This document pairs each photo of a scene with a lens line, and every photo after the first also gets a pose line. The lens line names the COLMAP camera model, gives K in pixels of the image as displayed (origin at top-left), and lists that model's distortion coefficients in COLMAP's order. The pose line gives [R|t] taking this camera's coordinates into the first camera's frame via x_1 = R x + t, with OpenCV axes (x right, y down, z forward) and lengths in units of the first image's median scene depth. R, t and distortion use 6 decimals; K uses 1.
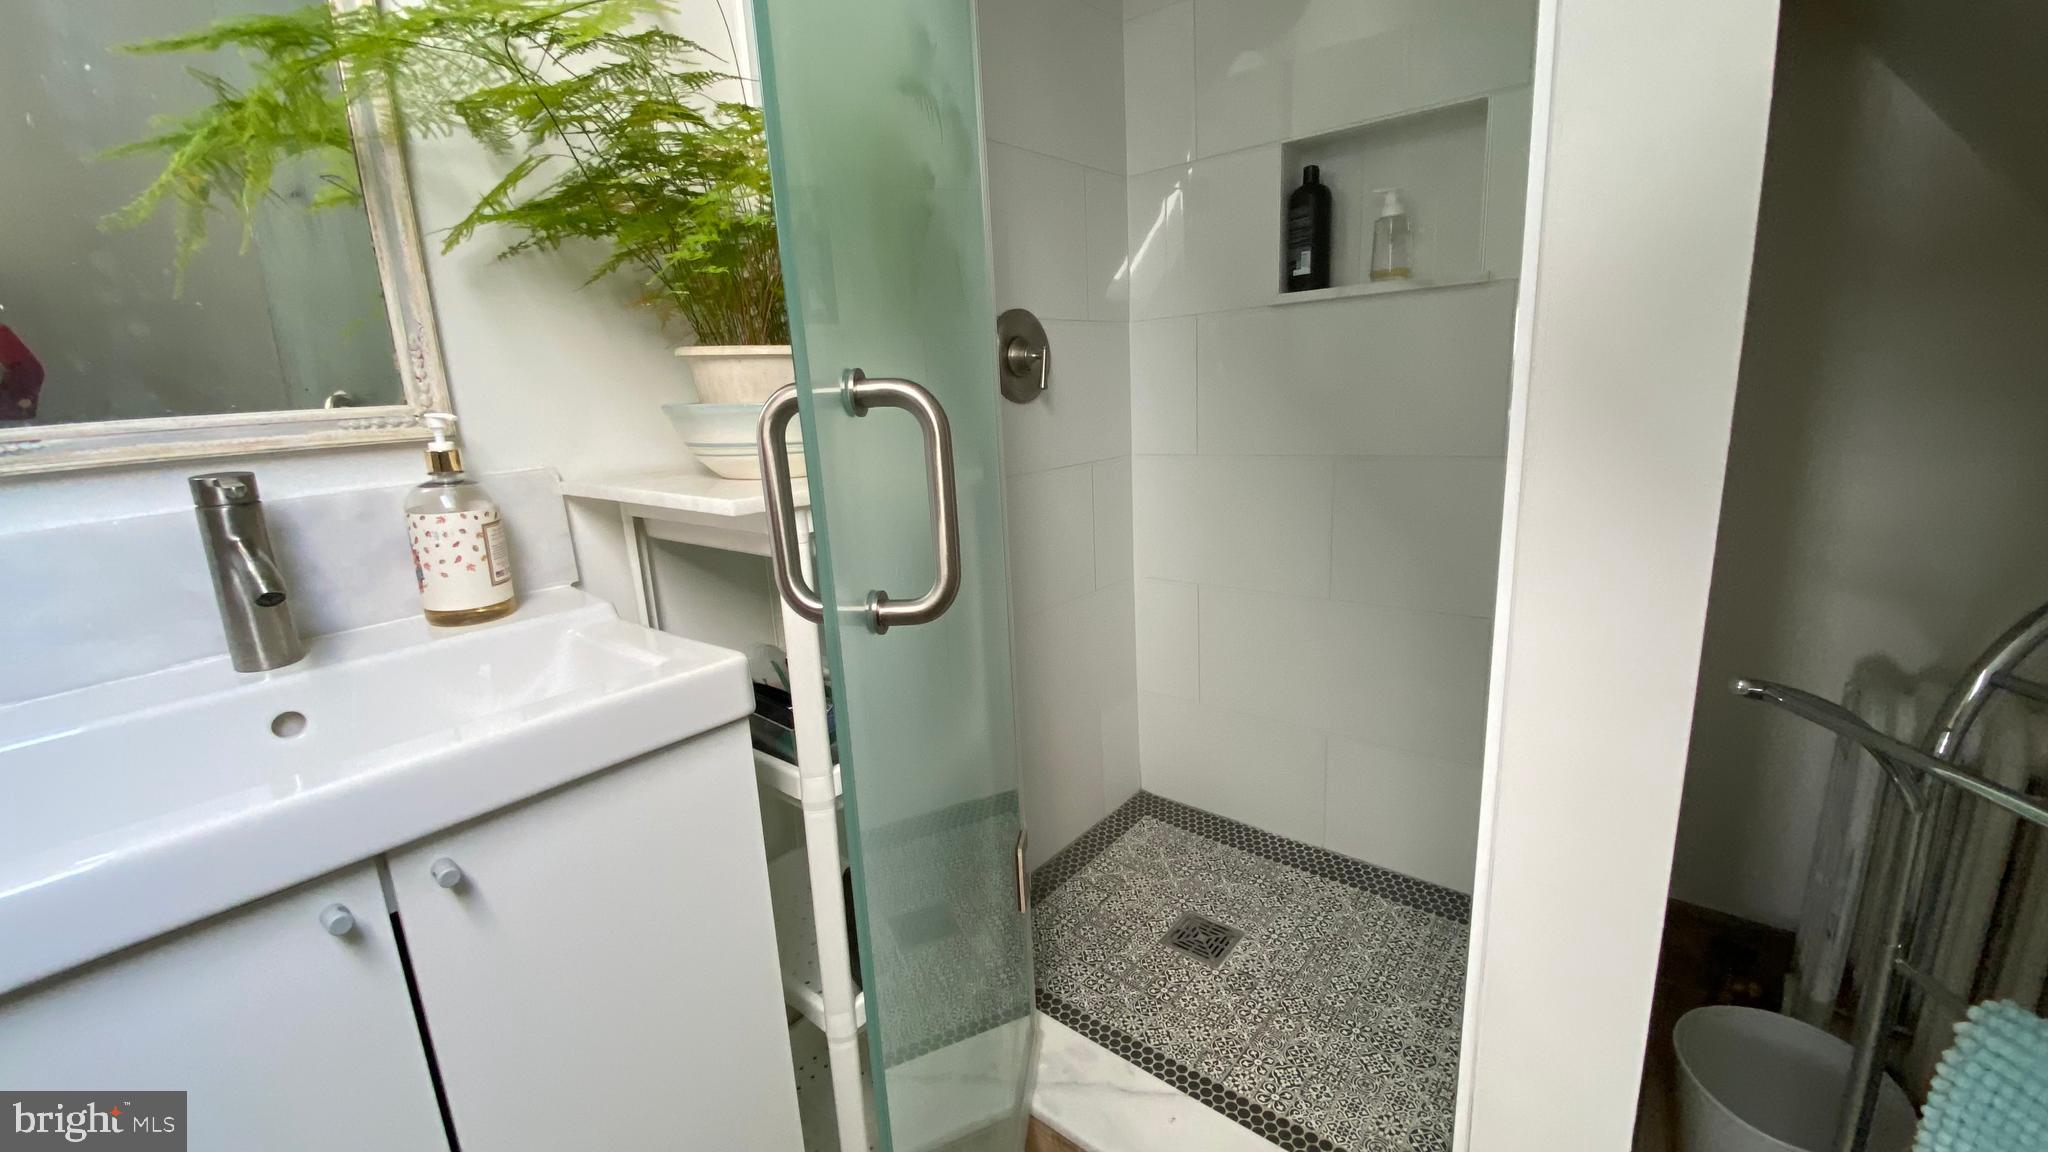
lens RADIAL K [[831.1, 0, 1029.7], [0, 831.1, 568.4], [0, 0, 1]] dist [-0.016700, -0.000246]
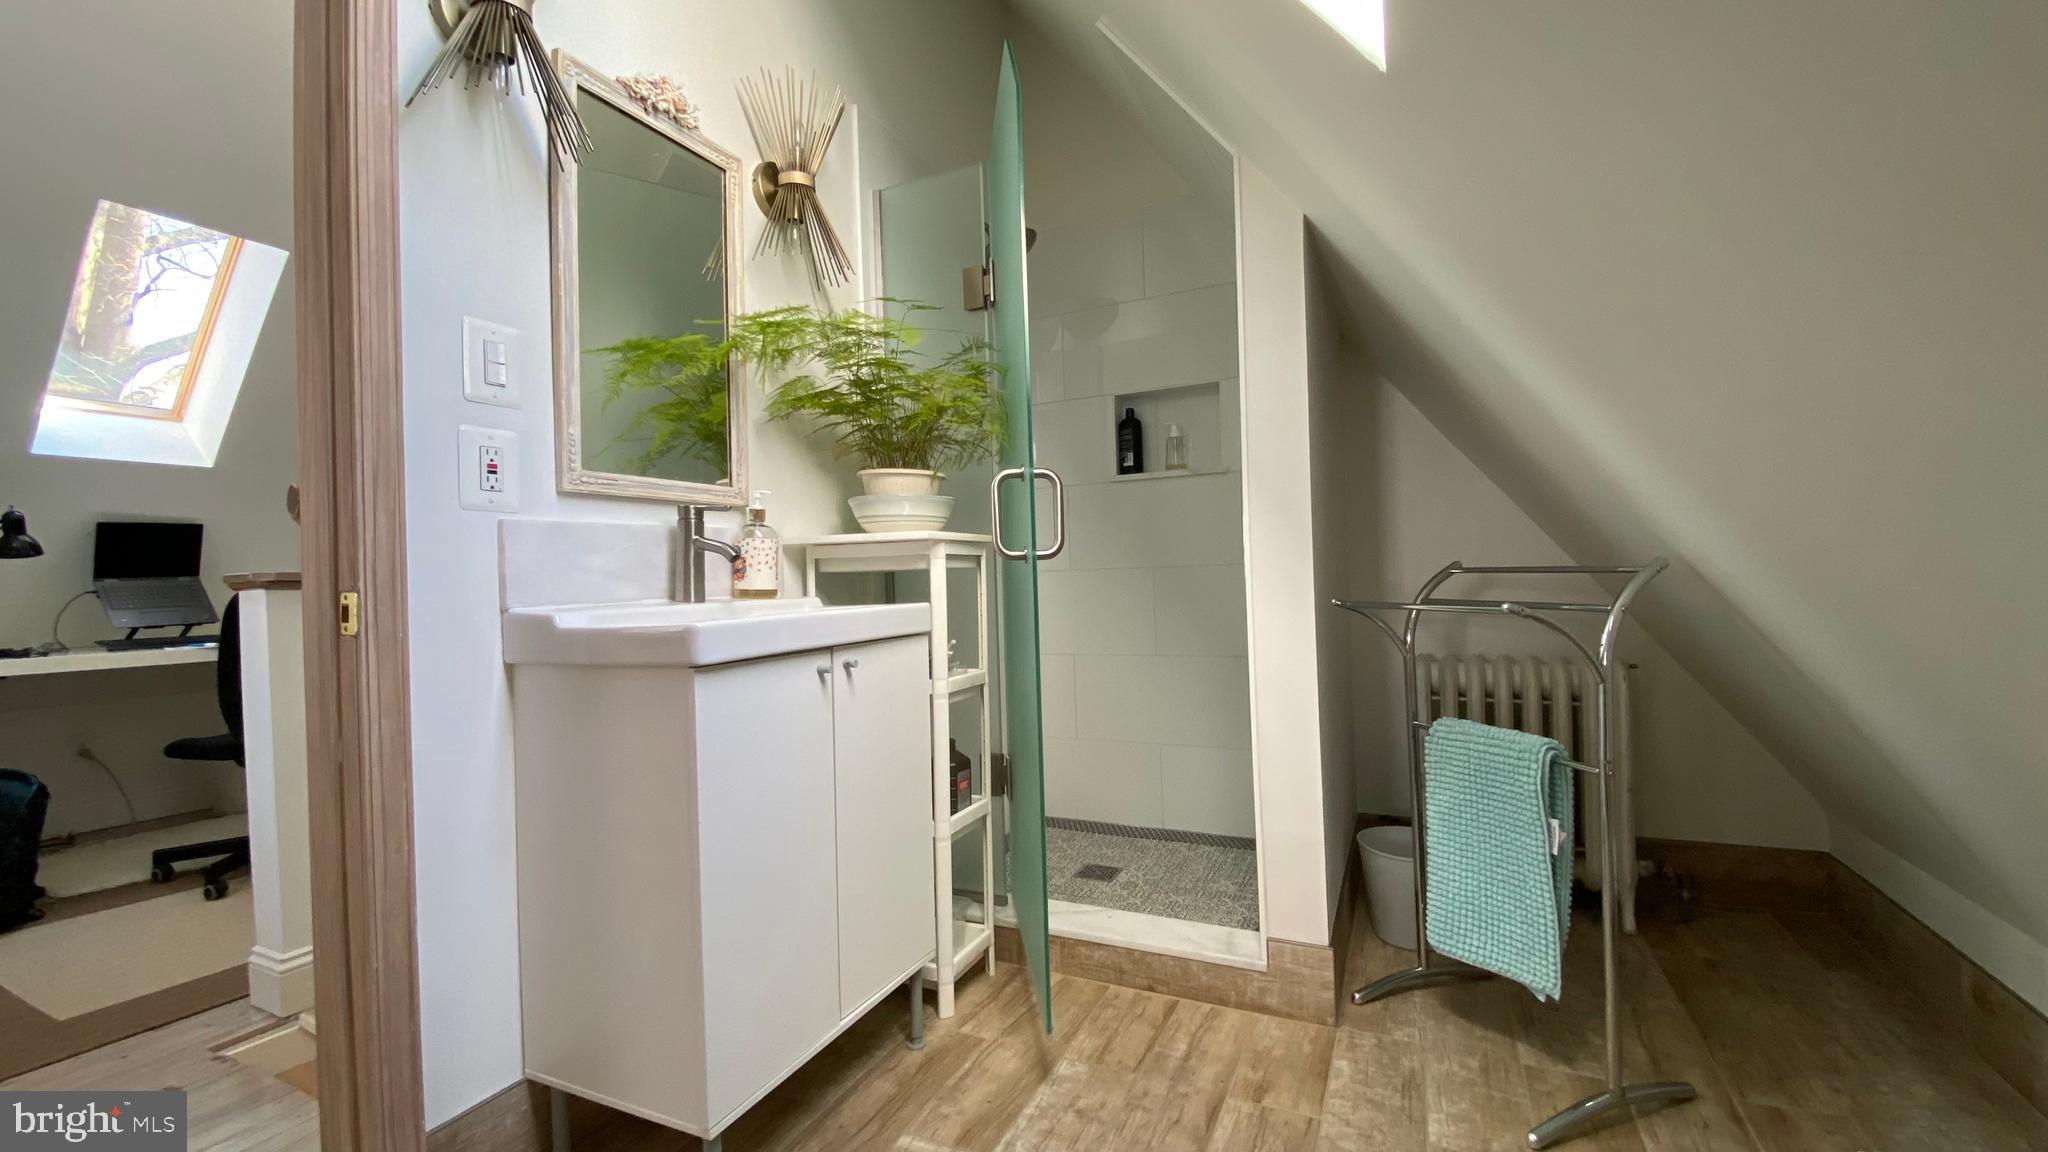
lens RADIAL K [[819.4, 0, 1030.9], [0, 819.4, 580.0], [0, 0, 1]] dist [0.027132, -0.000037]
pose [[0.966322, 0.014674, 0.256917, -0.324521], [0.046396, 0.972078, -0.230025, 0.279858], [-0.253118, 0.234198, 0.938660, -0.539567]]
